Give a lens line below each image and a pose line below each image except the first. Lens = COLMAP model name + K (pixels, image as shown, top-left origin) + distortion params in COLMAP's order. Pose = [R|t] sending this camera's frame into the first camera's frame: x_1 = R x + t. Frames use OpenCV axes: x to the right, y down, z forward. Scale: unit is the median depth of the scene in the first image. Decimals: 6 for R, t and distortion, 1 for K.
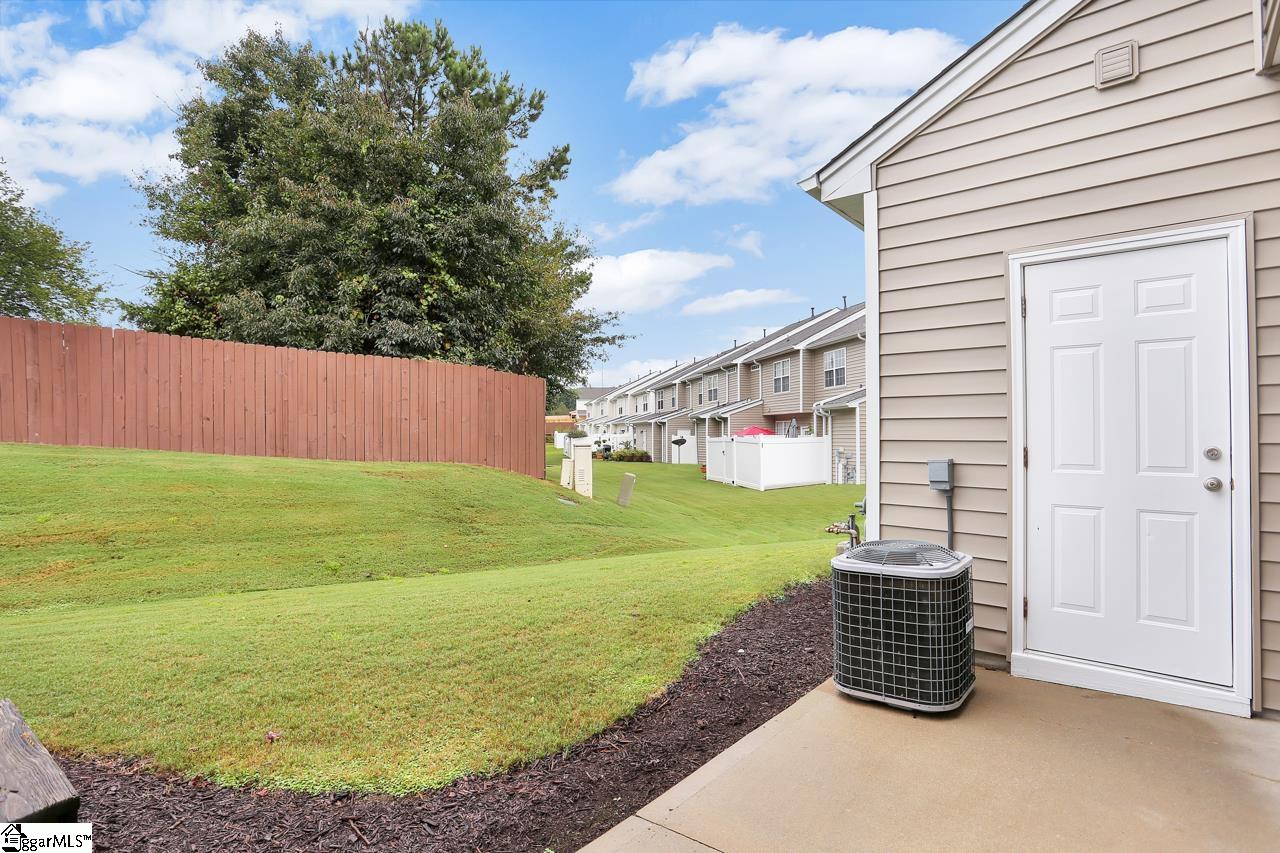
lens RADIAL K [[645.6, 0, 636.9], [0, 645.6, 428.1], [0, 0, 1]] dist [-0.019719, 0.001008]
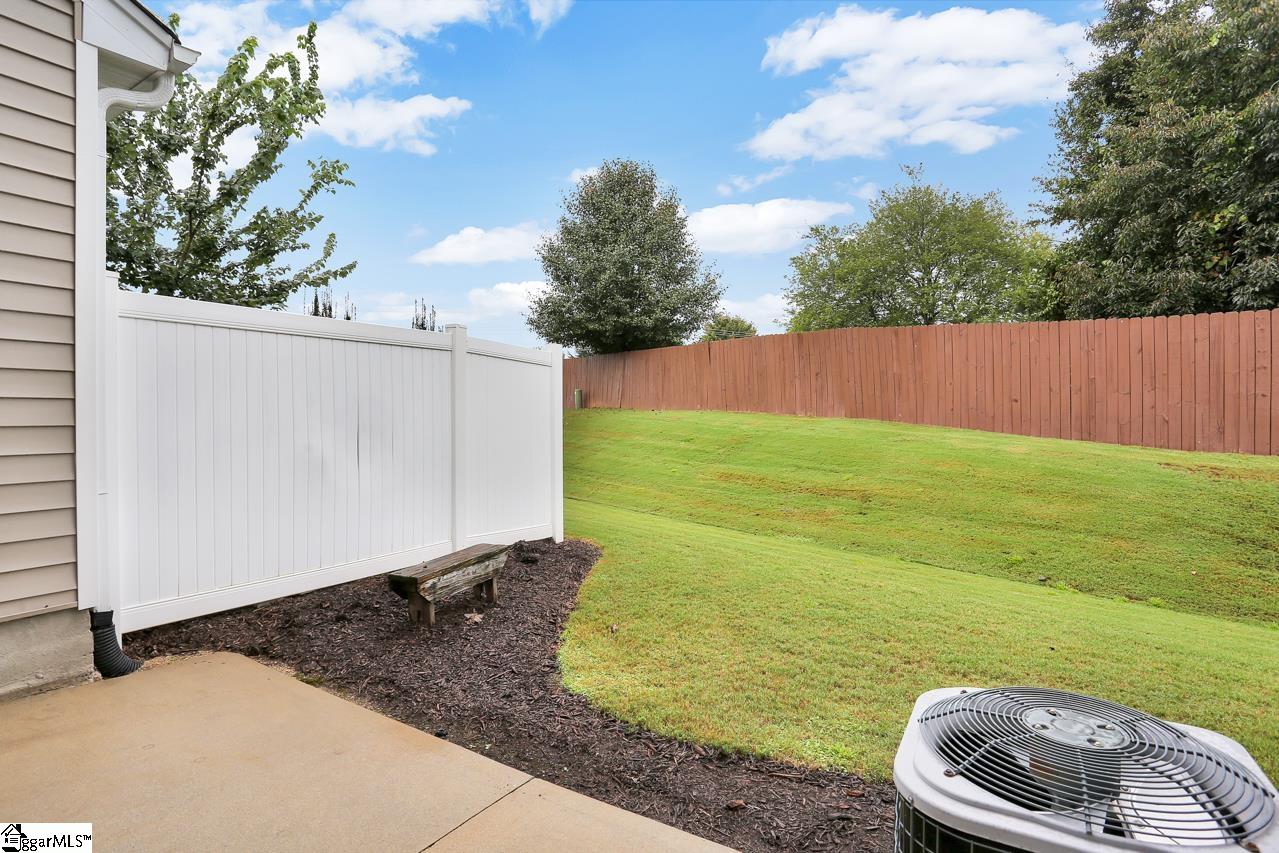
lens RADIAL K [[645.0, 0, 636.4], [0, 645.0, 428.1], [0, 0, 1]] dist [-0.019719, 0.001008]
pose [[0.175830, 0.023521, -0.984139, 0.227037], [0.008947, 0.999635, 0.025490, -0.001903], [0.984380, -0.013287, 0.175556, 0.208849]]
